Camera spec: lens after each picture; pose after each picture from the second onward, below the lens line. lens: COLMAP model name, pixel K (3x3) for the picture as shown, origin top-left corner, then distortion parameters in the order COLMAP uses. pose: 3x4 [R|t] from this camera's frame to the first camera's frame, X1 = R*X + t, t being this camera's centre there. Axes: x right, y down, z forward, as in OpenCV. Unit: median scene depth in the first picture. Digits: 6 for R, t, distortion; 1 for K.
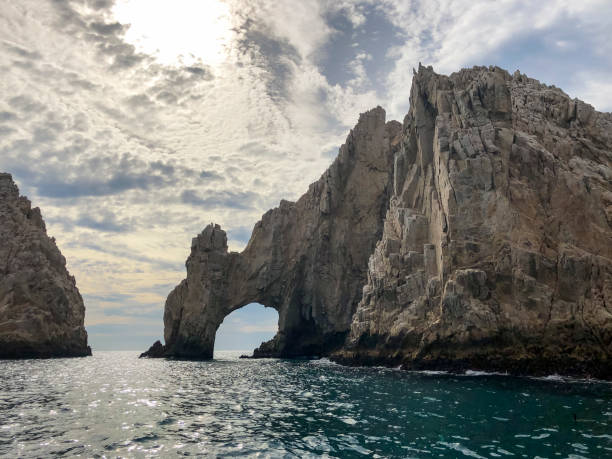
lens RADIAL K [[541.5, 0, 316.5], [0, 541.5, 213.6], [0, 0, 1]] dist [0.072401, -0.142661]
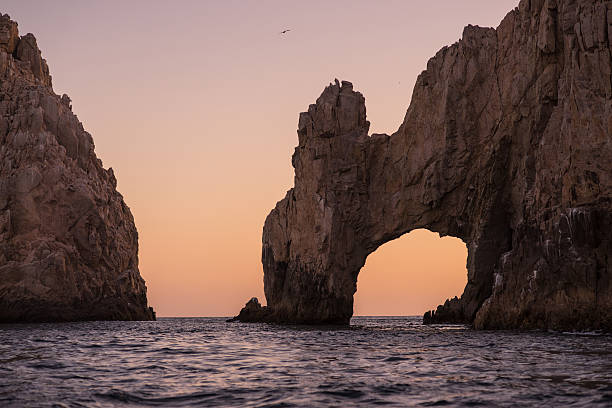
lens RADIAL K [[1606.0, 0, 291.2], [0, 1606.0, 205.5], [0, 0, 1]] dist [0.204026, -0.276491]
pose [[0.951211, -0.023228, -0.307664, 0.253639], [0.076909, 0.983536, 0.163528, -0.127275], [0.298801, -0.179212, 0.937337, -0.518721]]
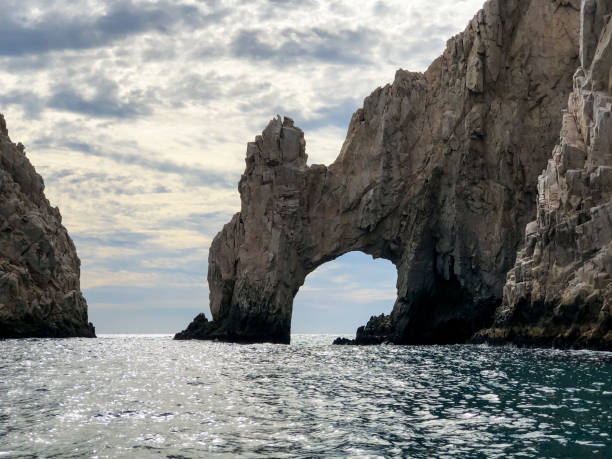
lens RADIAL K [[1037.0, 0, 315.0], [0, 1037.0, 230.0], [0, 0, 1]] dist [0.015822, 0.258790]
pose [[0.986189, -0.014368, -0.164999, 0.028115], [0.038286, 0.989024, 0.142711, -0.019844], [0.161137, -0.147057, 0.975915, -0.097786]]
